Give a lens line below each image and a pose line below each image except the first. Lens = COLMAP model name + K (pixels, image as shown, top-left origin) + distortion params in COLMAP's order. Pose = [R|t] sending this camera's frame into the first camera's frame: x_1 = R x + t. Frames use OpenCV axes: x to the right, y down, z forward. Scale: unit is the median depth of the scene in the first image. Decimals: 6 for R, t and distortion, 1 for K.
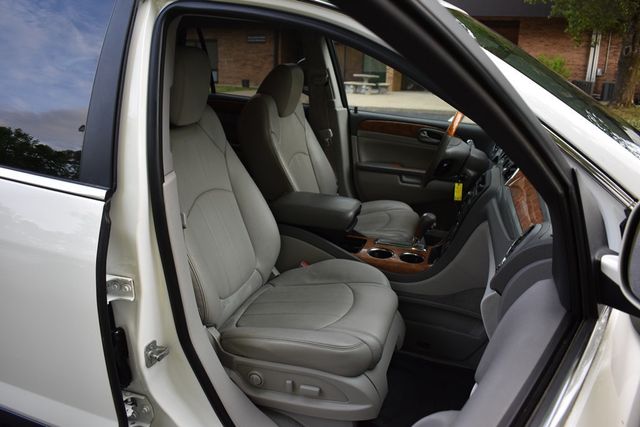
lens RADIAL K [[497.9, 0, 320.0], [0, 497.9, 213.5], [0, 0, 1]] dist [-0.100657, 0.005343]
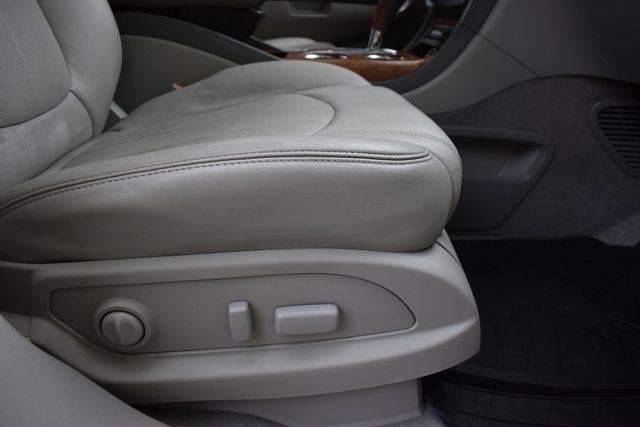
lens RADIAL K [[497.9, 0, 320.0], [0, 497.9, 213.5], [0, 0, 1]] dist [-0.100657, 0.005343]
pose [[0.931592, -0.159699, 0.326546, -0.078712], [0.132867, 0.985763, 0.103038, 0.190196], [-0.338352, -0.052602, 0.939548, 0.510691]]
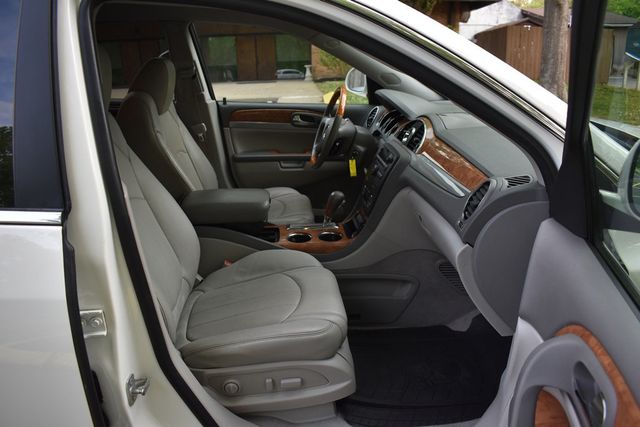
lens RADIAL K [[497.9, 0, 320.0], [0, 497.9, 213.5], [0, 0, 1]] dist [-0.100657, 0.005343]
pose [[0.921070, -0.162364, 0.353933, -0.191016], [0.156468, 0.986638, 0.045423, -0.007966], [-0.356578, 0.013542, 0.934167, 0.040101]]
